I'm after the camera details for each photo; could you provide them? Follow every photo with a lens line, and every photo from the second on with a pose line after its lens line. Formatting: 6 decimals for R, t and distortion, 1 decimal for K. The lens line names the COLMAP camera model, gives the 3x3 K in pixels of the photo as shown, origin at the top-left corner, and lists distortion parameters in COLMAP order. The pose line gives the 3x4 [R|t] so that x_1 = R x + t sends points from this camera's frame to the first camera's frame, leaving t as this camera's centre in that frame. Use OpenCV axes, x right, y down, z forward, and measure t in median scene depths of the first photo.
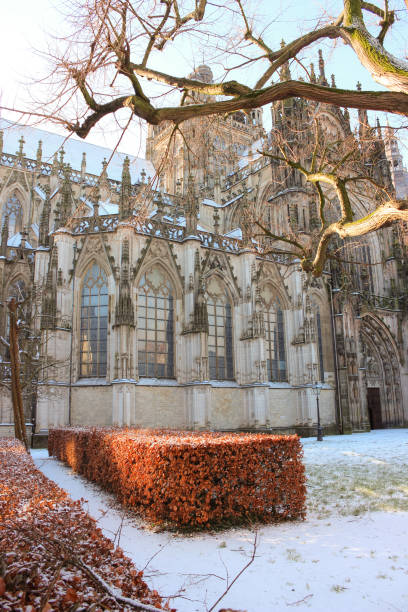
lens RADIAL K [[709.8, 0, 204.0], [0, 709.8, 306.0], [0, 0, 1]] dist [-0.195581, 0.011079]
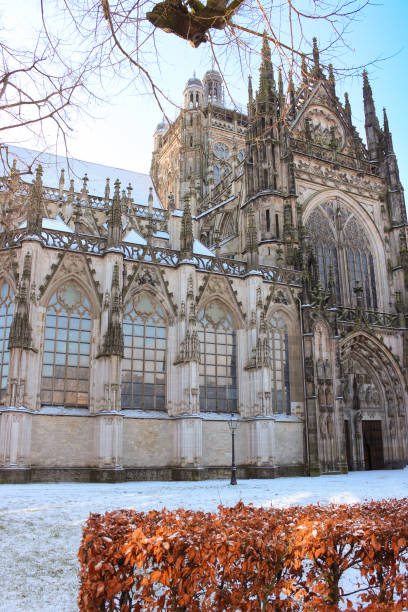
lens RADIAL K [[709.8, 0, 204.0], [0, 709.8, 306.0], [0, 0, 1]] dist [-0.195581, 0.011079]
pose [[0.975727, -0.025319, -0.217523, 0.259583], [0.016181, 0.998914, -0.043687, 0.013556], [0.218392, 0.039107, 0.975077, 0.141713]]
